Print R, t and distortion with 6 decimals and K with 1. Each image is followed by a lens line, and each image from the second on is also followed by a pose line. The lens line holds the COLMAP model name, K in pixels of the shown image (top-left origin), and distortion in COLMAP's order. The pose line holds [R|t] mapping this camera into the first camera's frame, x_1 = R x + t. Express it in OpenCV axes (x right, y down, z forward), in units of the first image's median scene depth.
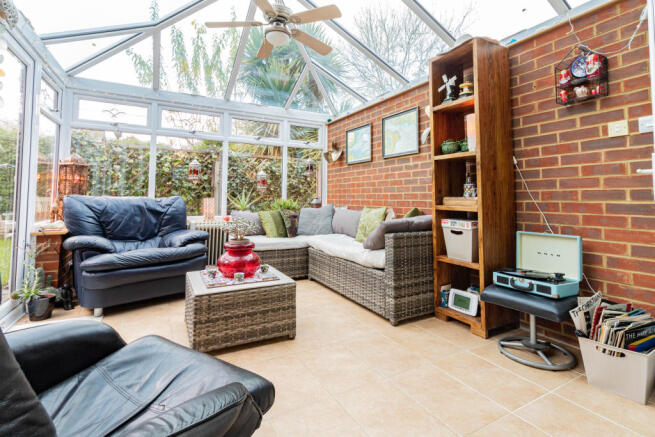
lens RADIAL K [[308.8, 0, 327.9], [0, 308.8, 206.2], [0, 0, 1]] dist [-0.000724, -0.000060]
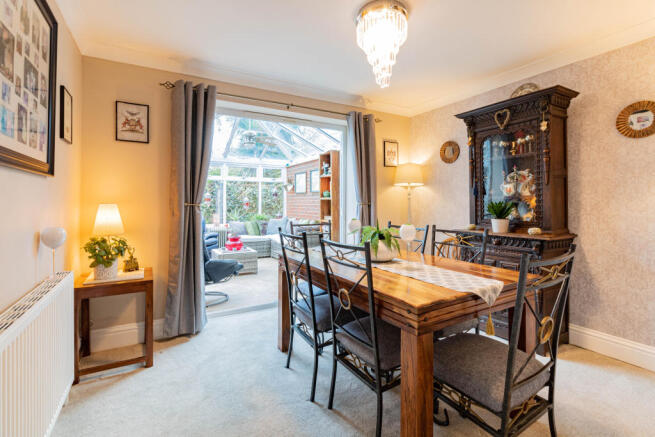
lens RADIAL K [[308.8, 0, 327.9], [0, 308.8, 206.2], [0, 0, 1]] dist [-0.000724, -0.000060]
pose [[0.999615, -0.010353, 0.025754, 0.208648], [0.010655, 0.999876, -0.011587, -0.043060], [-0.025631, 0.011857, 0.999601, -0.778970]]
